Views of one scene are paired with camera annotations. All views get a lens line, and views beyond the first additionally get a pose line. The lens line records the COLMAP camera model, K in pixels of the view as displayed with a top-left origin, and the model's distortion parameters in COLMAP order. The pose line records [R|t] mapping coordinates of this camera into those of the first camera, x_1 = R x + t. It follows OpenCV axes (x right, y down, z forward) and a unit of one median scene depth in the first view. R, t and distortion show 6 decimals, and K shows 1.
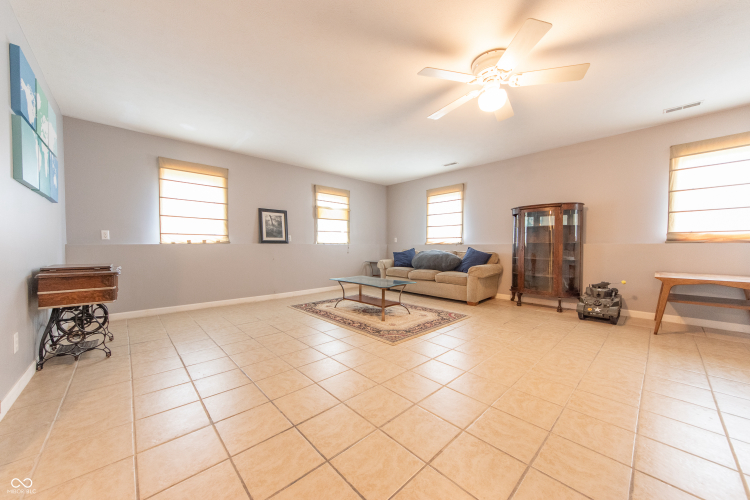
lens RADIAL K [[270.0, 0, 376.2], [0, 270.0, 250.5], [0, 0, 1]] dist [-0.010372, 0.004107]
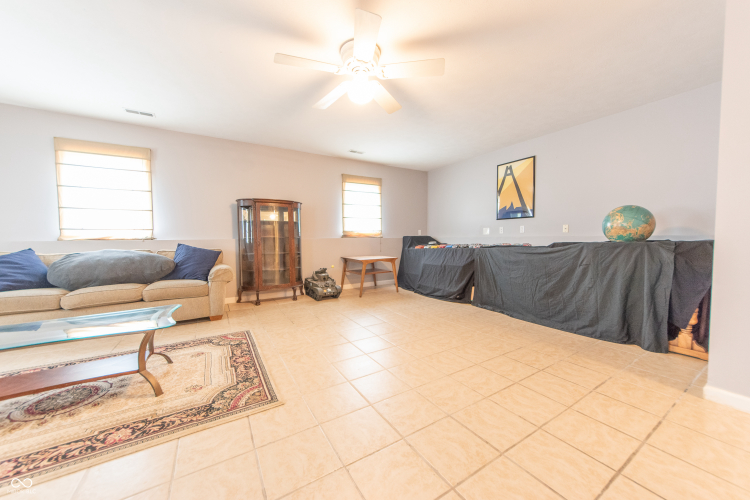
lens RADIAL K [[270.0, 0, 376.2], [0, 270.0, 250.5], [0, 0, 1]] dist [-0.010372, 0.004107]
pose [[0.194604, -0.045664, 0.979818, -0.328125], [0.026829, 0.998790, 0.041219, -0.012246], [-0.980515, 0.018266, 0.195593, 0.452907]]
